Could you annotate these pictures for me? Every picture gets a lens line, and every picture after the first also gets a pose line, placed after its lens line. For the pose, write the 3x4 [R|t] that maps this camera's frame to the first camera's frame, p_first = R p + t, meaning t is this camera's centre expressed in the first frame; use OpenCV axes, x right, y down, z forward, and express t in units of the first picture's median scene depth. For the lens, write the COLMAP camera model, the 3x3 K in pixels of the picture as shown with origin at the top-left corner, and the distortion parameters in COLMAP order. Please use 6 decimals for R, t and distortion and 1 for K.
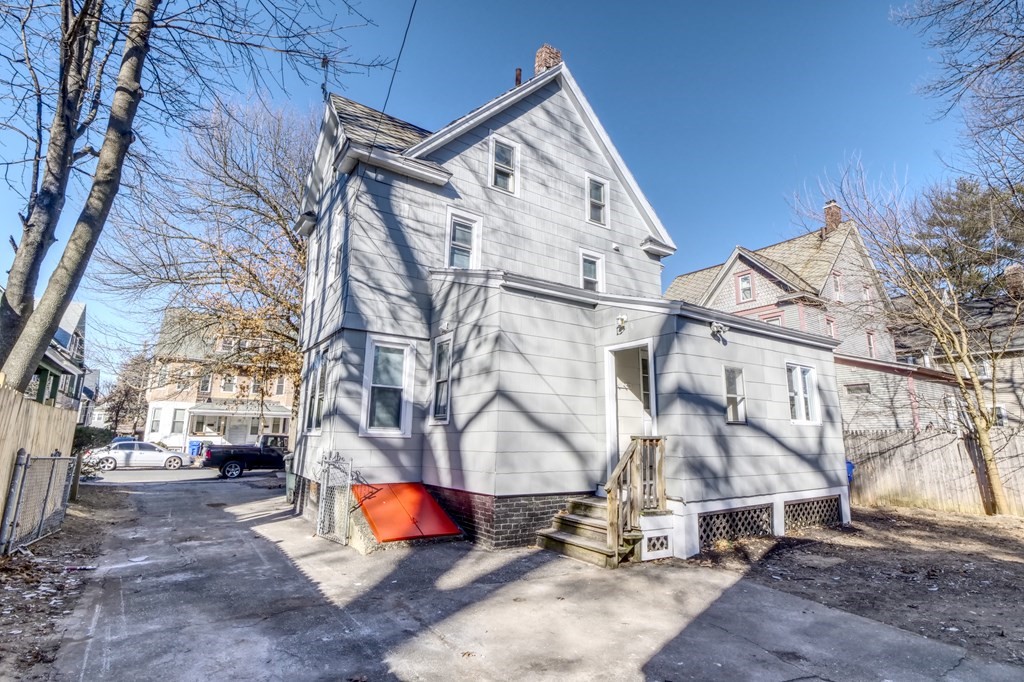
lens RADIAL K [[499.6, 0, 509.3], [0, 499.6, 335.1], [0, 0, 1]] dist [0.000820, -0.002070]
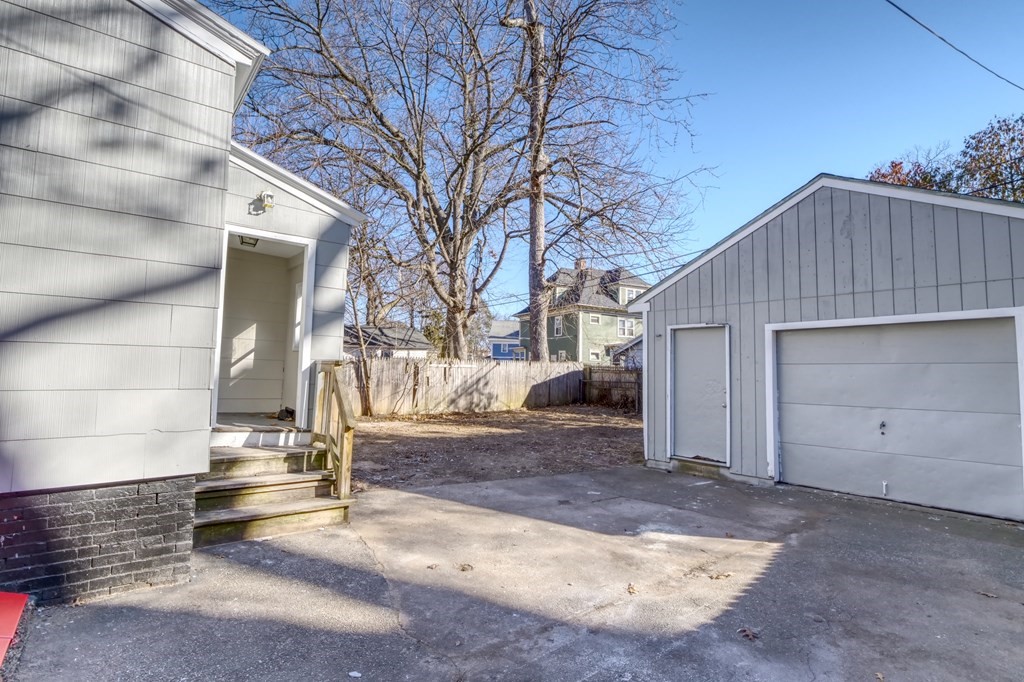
lens RADIAL K [[499.6, 0, 507.6], [0, 499.6, 340.2], [0, 0, 1]] dist [0.000820, -0.002070]
pose [[-0.099022, 0.047256, 0.993963, -0.856938], [-0.228777, 0.971033, -0.068958, 0.228668], [-0.968430, -0.234224, -0.085343, 1.162046]]
